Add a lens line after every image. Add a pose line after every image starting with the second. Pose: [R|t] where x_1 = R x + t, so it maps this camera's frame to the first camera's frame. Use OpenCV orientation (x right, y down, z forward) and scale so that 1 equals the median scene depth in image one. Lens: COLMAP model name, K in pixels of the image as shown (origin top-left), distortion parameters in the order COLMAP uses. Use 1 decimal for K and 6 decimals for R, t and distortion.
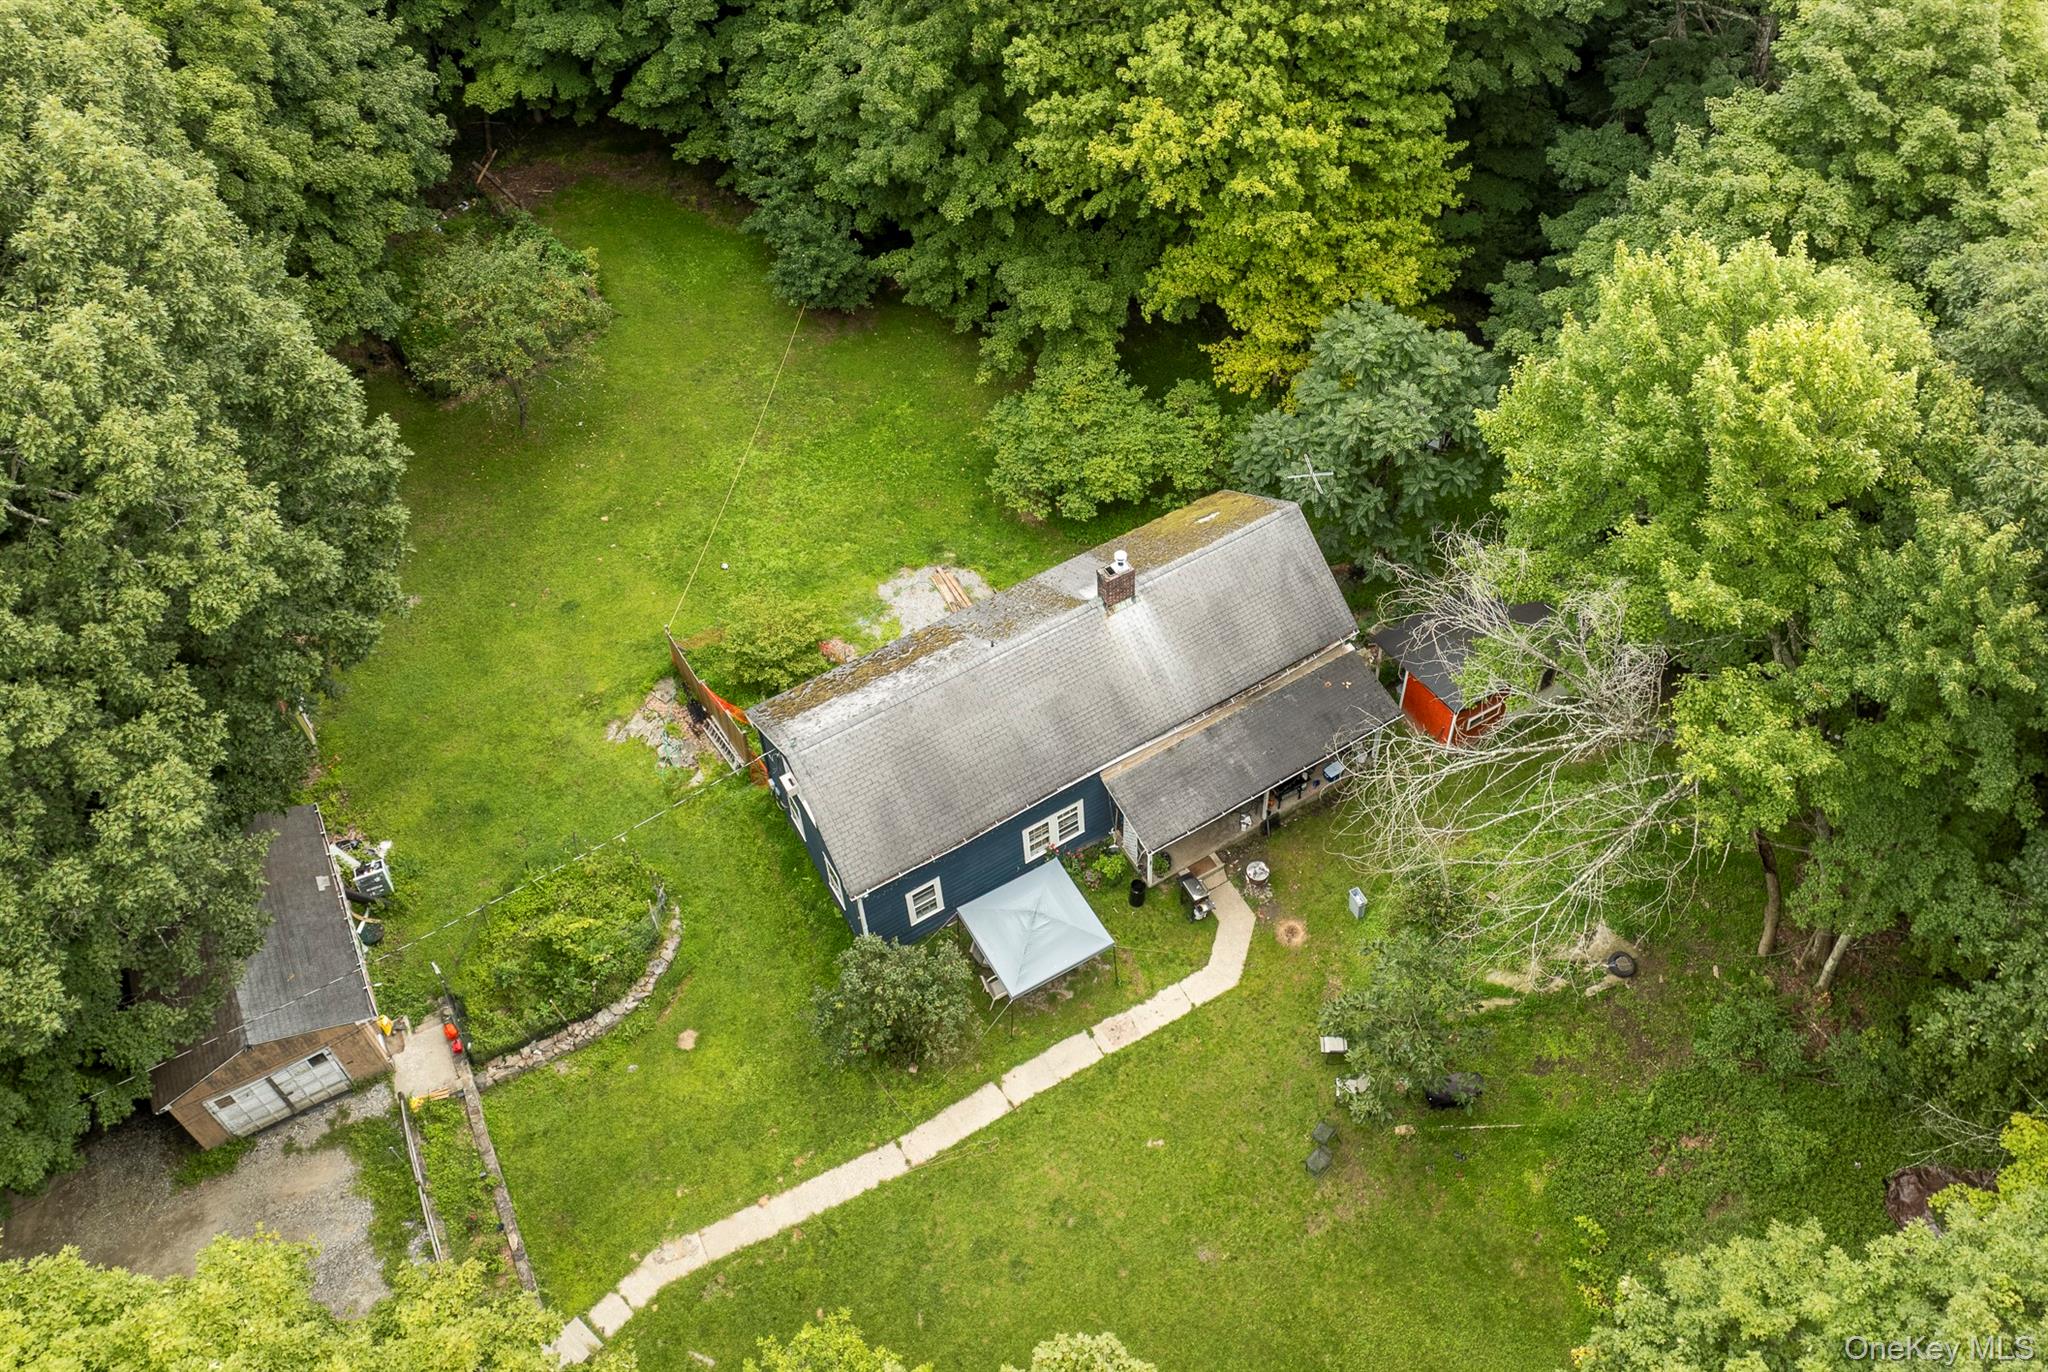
lens RADIAL K [[1635.8, 0, 1158.7], [0, 1635.8, 526.7], [0, 0, 1]] dist [-0.011842, -0.050138]
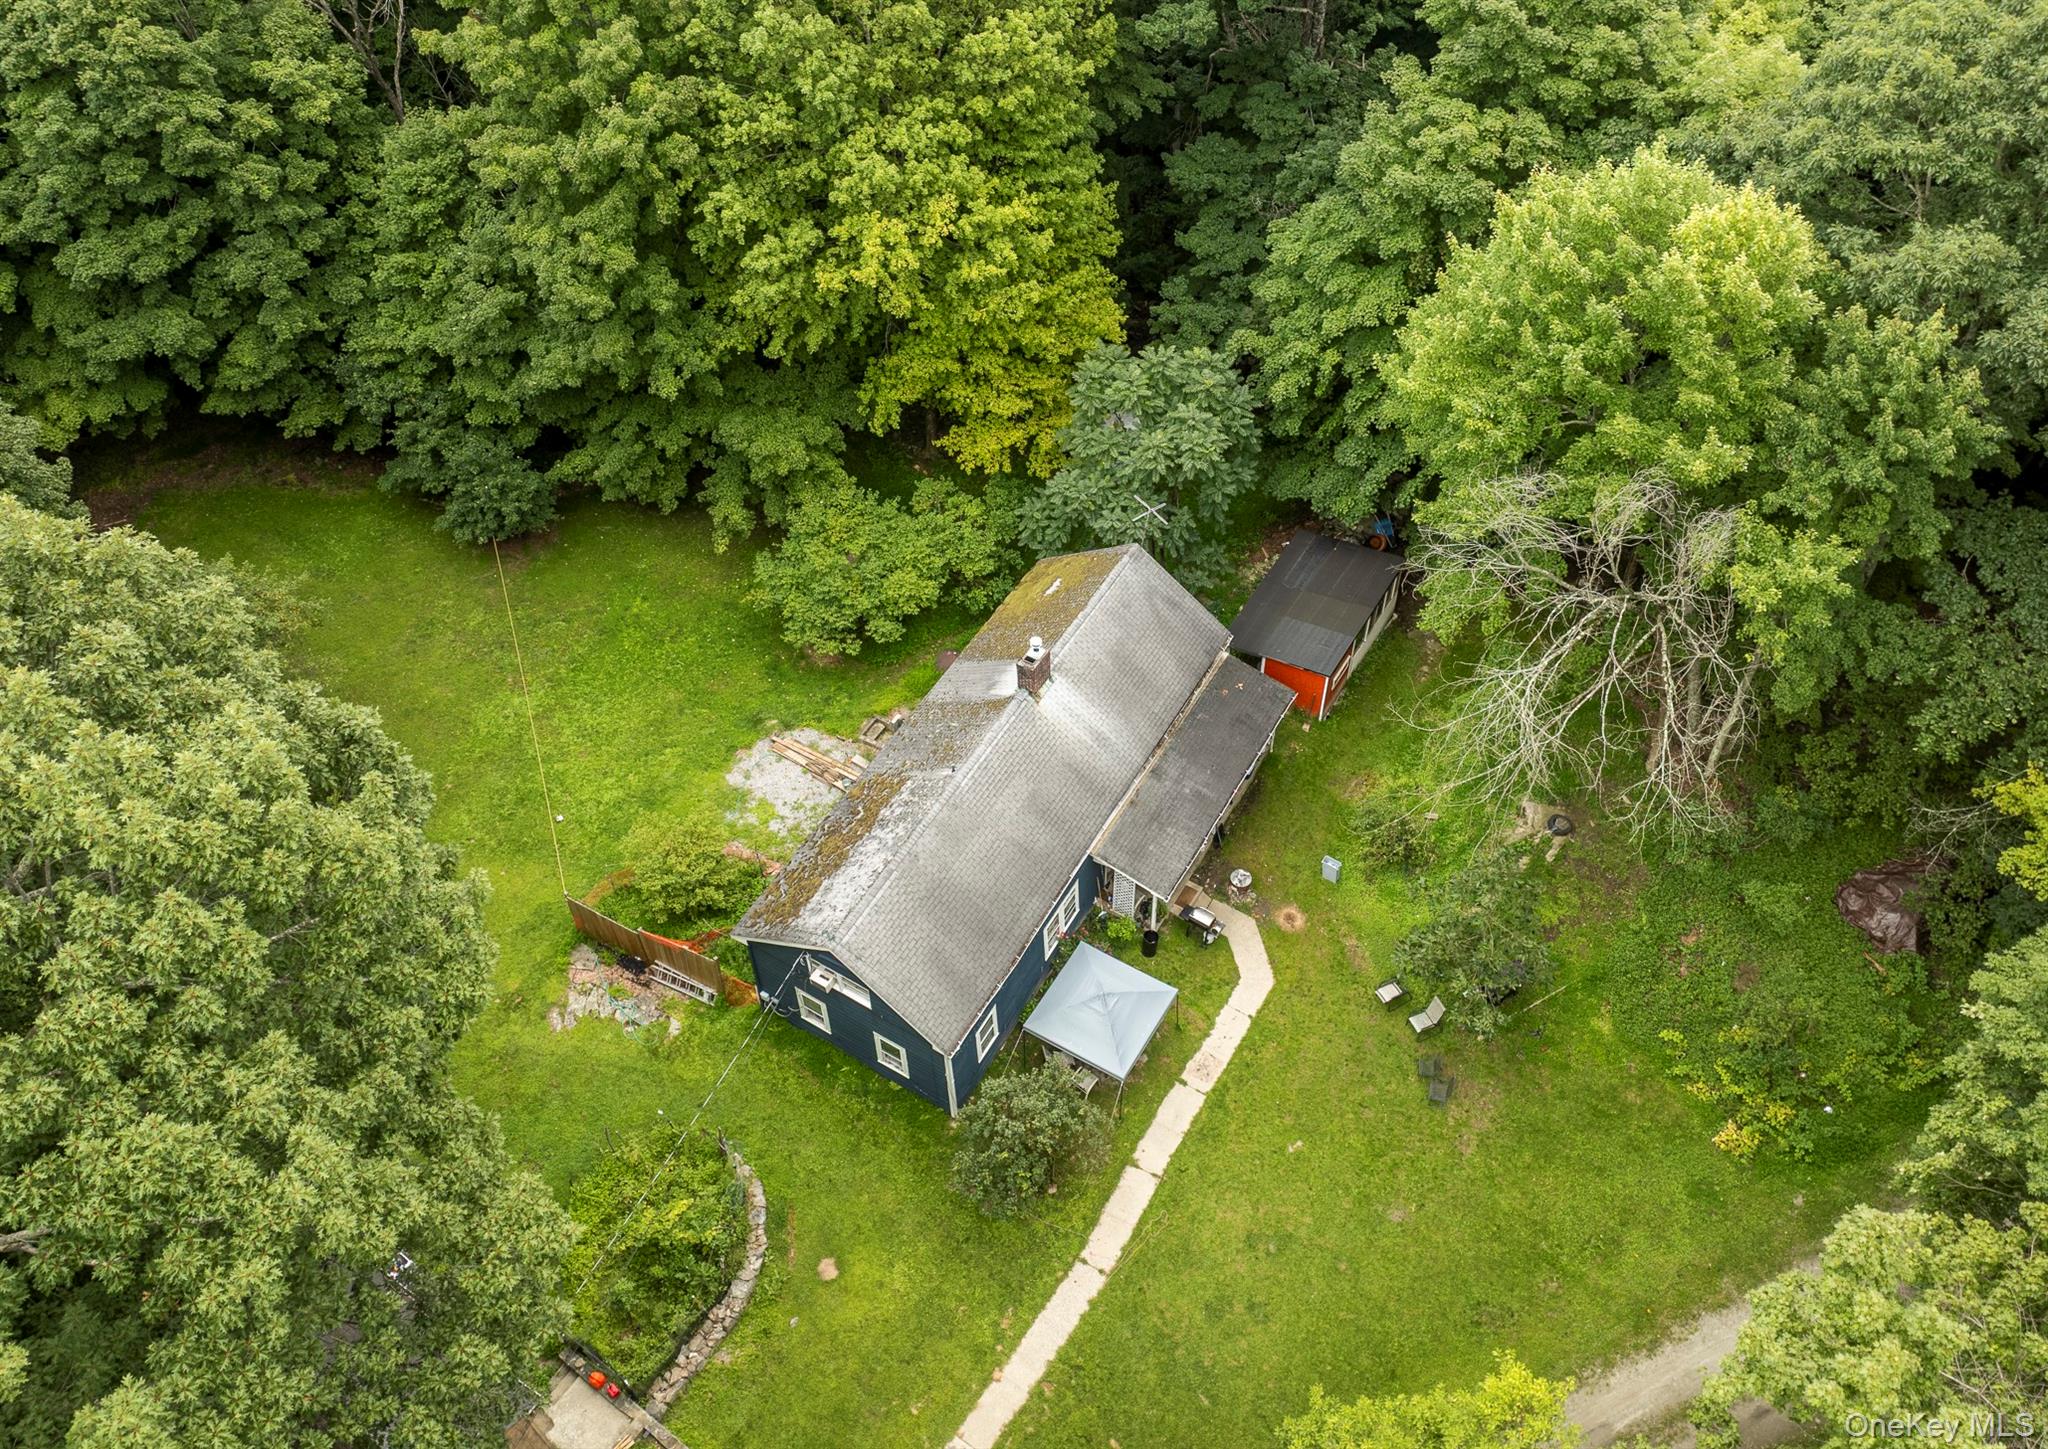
lens RADIAL K [[1544.9, 0, 1080.4], [0, 1544.9, 610.2], [0, 0, 1]] dist [-0.027136, -0.012055]
pose [[0.889227, -0.341786, 0.304070, -0.277138], [0.340677, 0.938360, 0.058472, -0.046304], [-0.305312, 0.051595, 0.950854, 0.072912]]
